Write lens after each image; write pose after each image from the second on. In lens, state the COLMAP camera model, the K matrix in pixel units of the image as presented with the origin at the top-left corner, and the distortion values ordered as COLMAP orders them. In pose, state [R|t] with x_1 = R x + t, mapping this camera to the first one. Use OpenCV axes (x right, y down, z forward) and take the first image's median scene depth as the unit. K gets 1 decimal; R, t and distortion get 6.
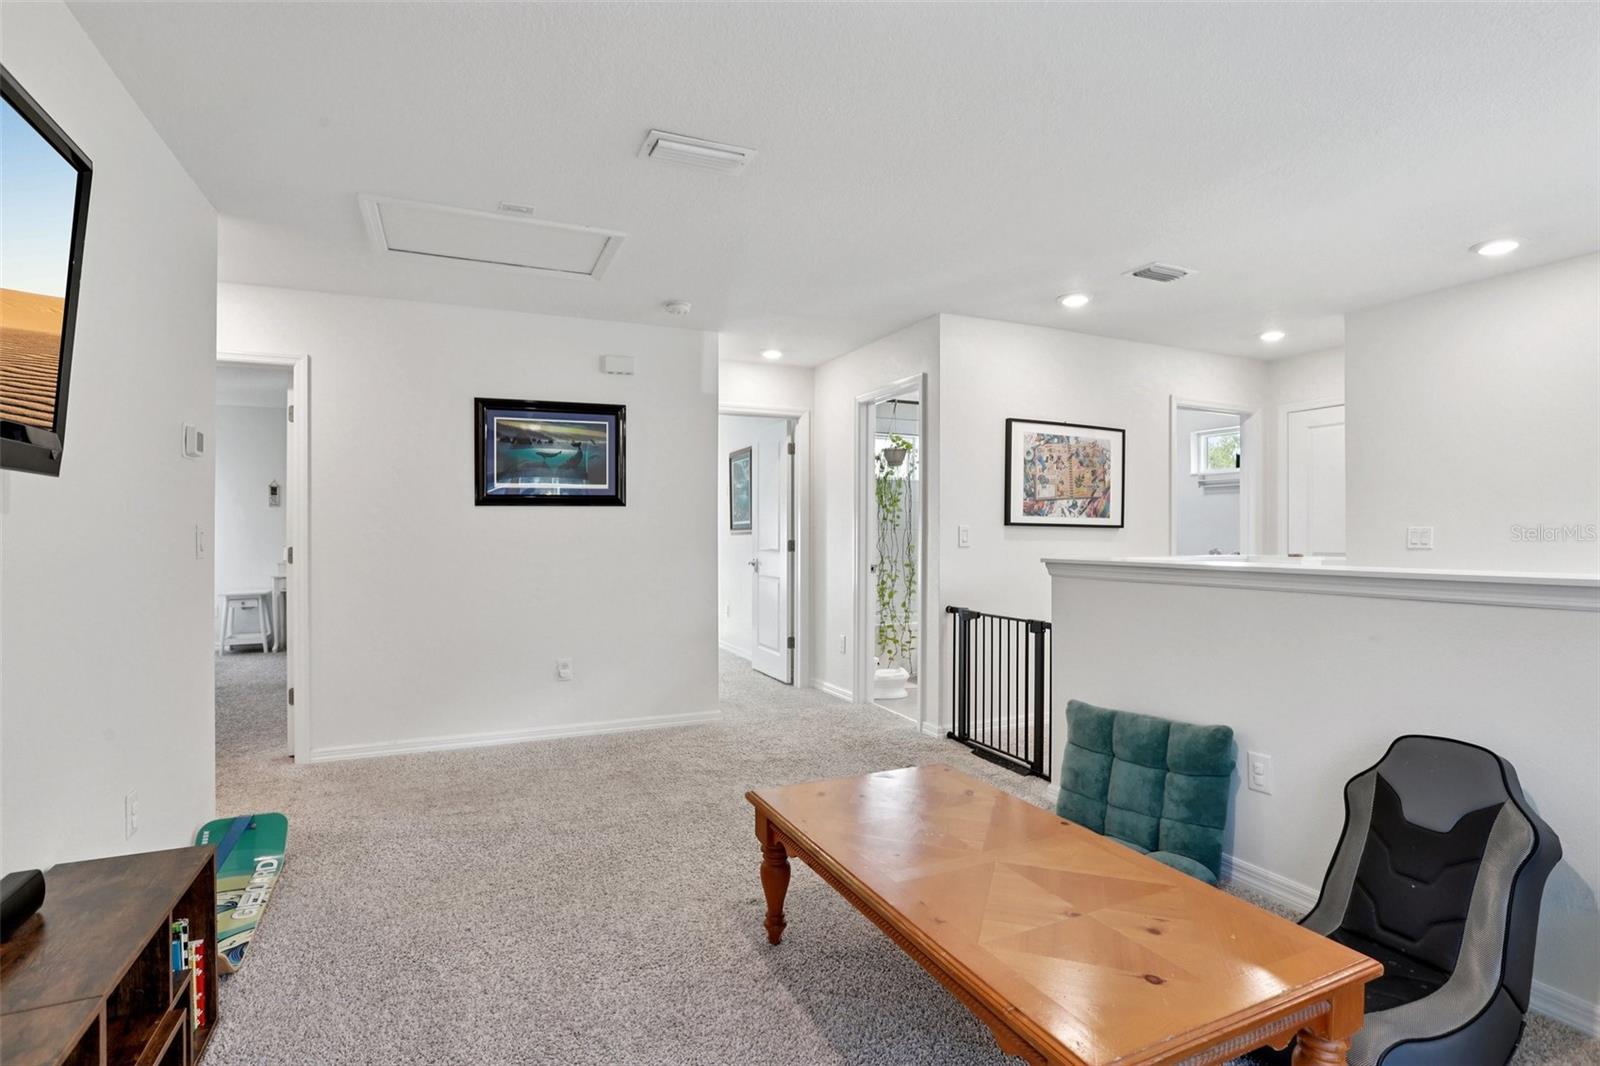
lens RADIAL K [[780.2, 0, 794.7], [0, 780.2, 535.5], [0, 0, 1]] dist [-0.002201, 0.000124]
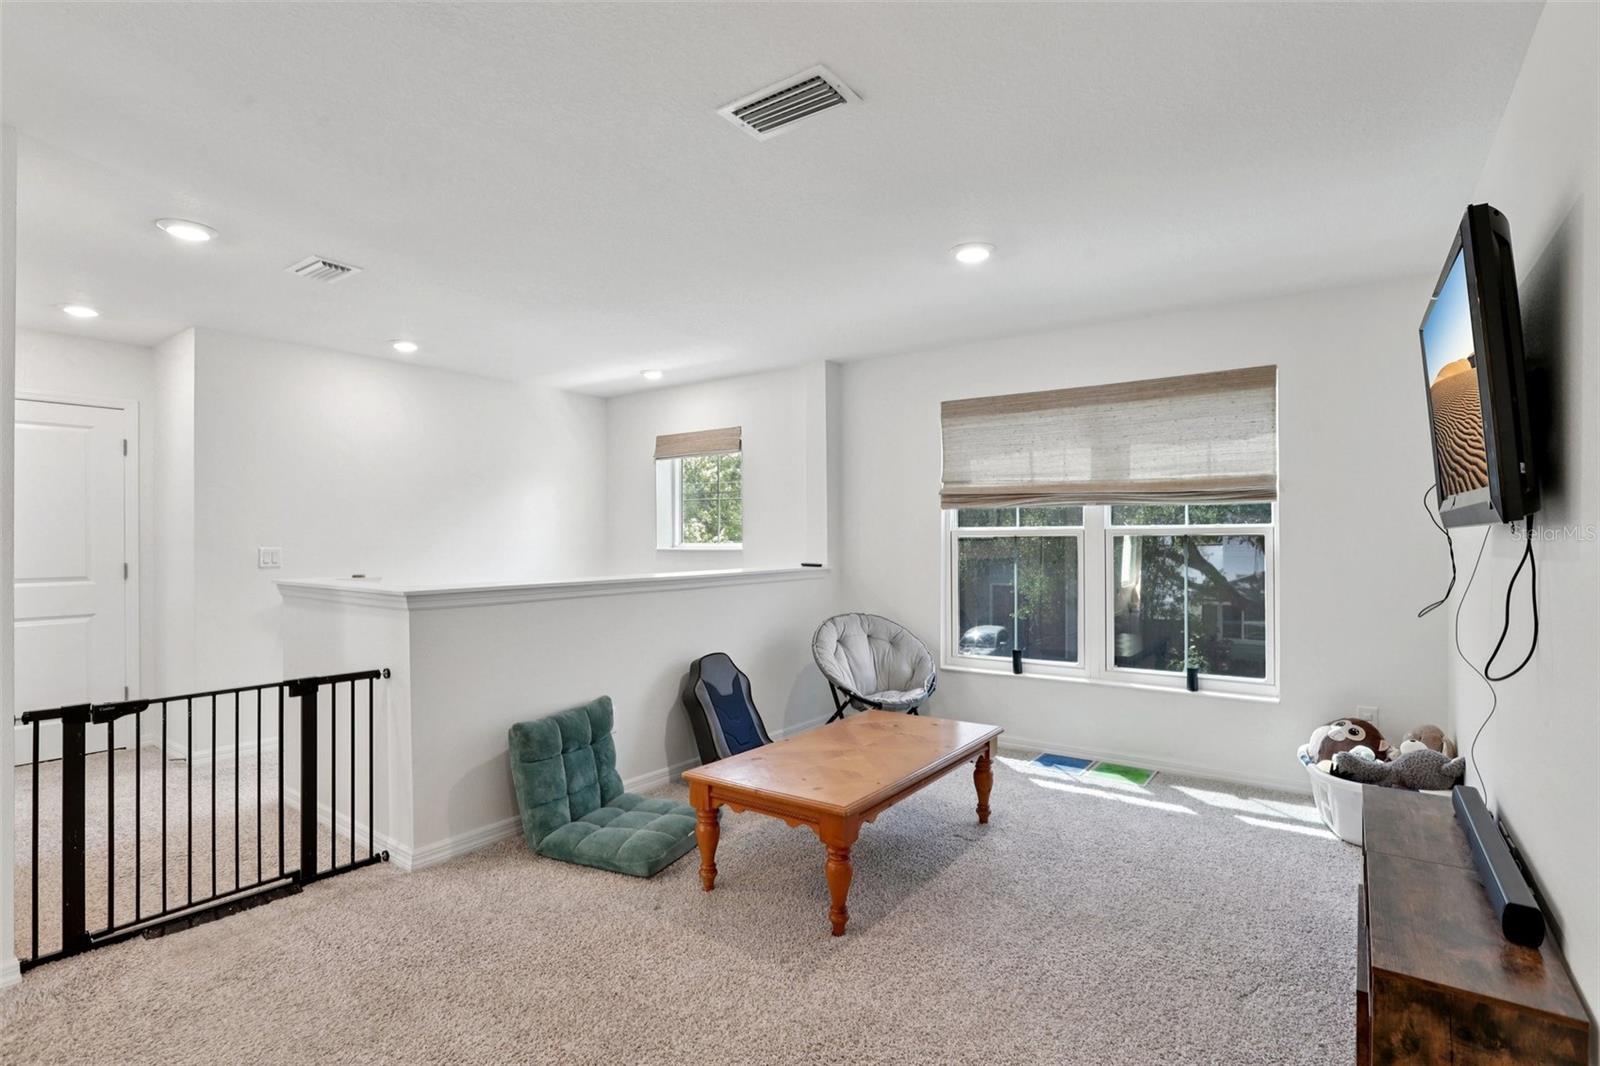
lens RADIAL K [[780.2, 0, 800.3], [0, 780.2, 538.5], [0, 0, 1]] dist [-0.002201, 0.000124]
pose [[-0.503708, 0.004618, 0.863862, -0.591570], [0.002878, 0.999989, -0.003668, -0.021492], [-0.863869, 0.000639, -0.503716, 0.984659]]
